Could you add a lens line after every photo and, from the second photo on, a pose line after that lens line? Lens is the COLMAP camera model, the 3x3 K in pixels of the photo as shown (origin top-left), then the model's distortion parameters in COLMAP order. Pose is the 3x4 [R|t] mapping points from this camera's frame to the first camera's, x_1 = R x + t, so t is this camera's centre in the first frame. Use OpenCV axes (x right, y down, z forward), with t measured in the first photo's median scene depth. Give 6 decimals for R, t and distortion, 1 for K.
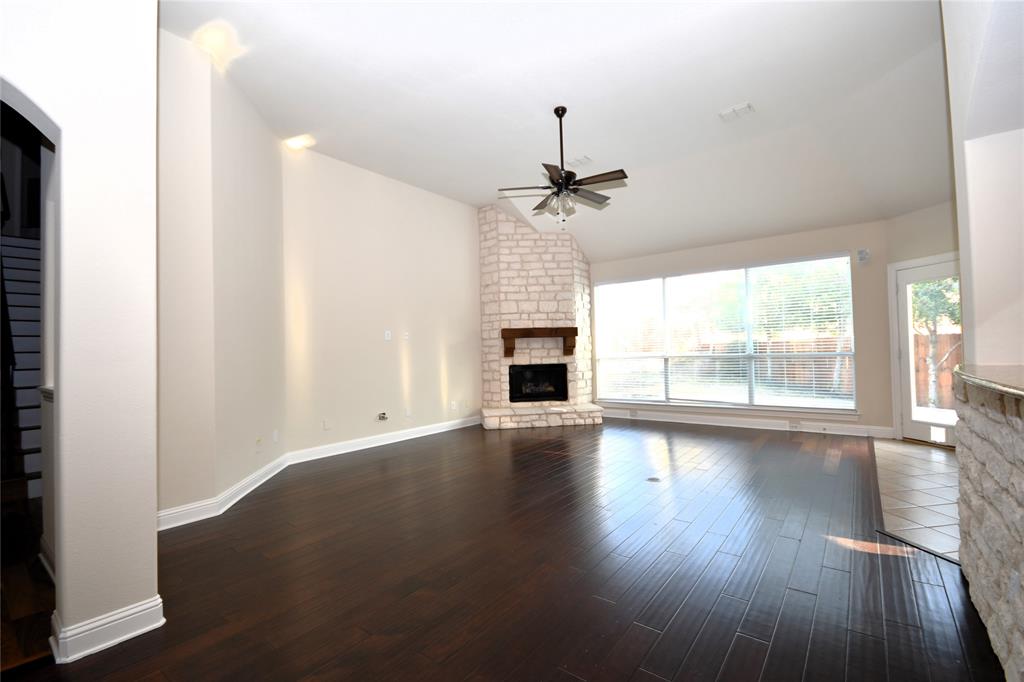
lens RADIAL K [[448.1, 0, 495.7], [0, 448.1, 341.0], [0, 0, 1]] dist [-0.000270, -0.000080]
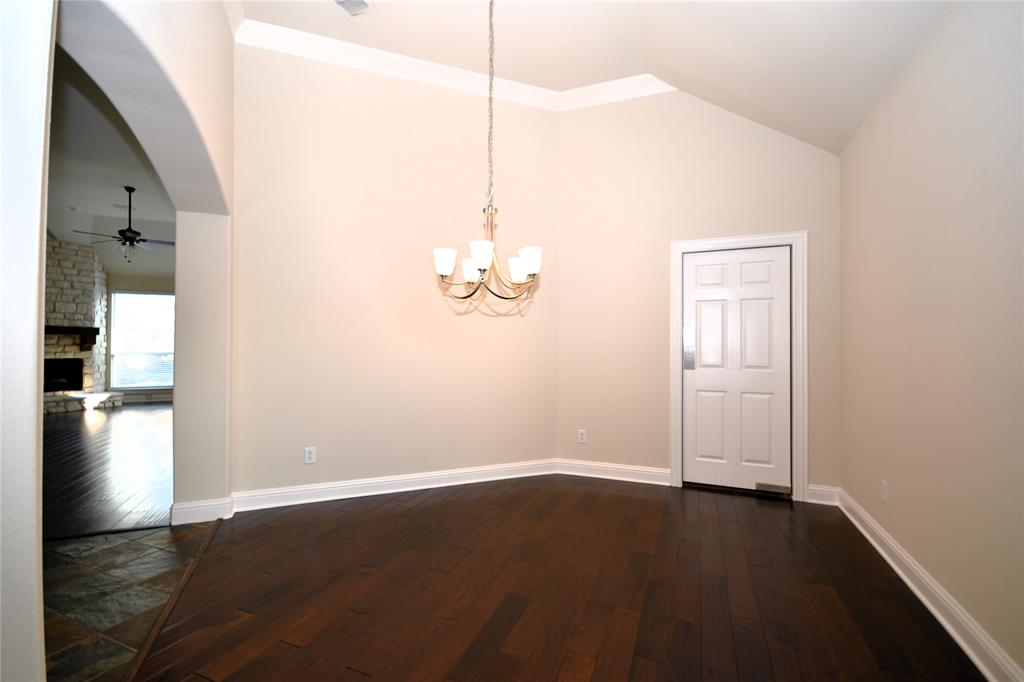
lens RADIAL K [[448.1, 0, 495.7], [0, 448.1, 341.0], [0, 0, 1]] dist [-0.000270, -0.000080]
pose [[0.495514, 0.035798, 0.867862, -0.321370], [-0.034633, 0.999170, -0.021440, -0.006172], [-0.867909, -0.019433, 0.496343, -0.502462]]
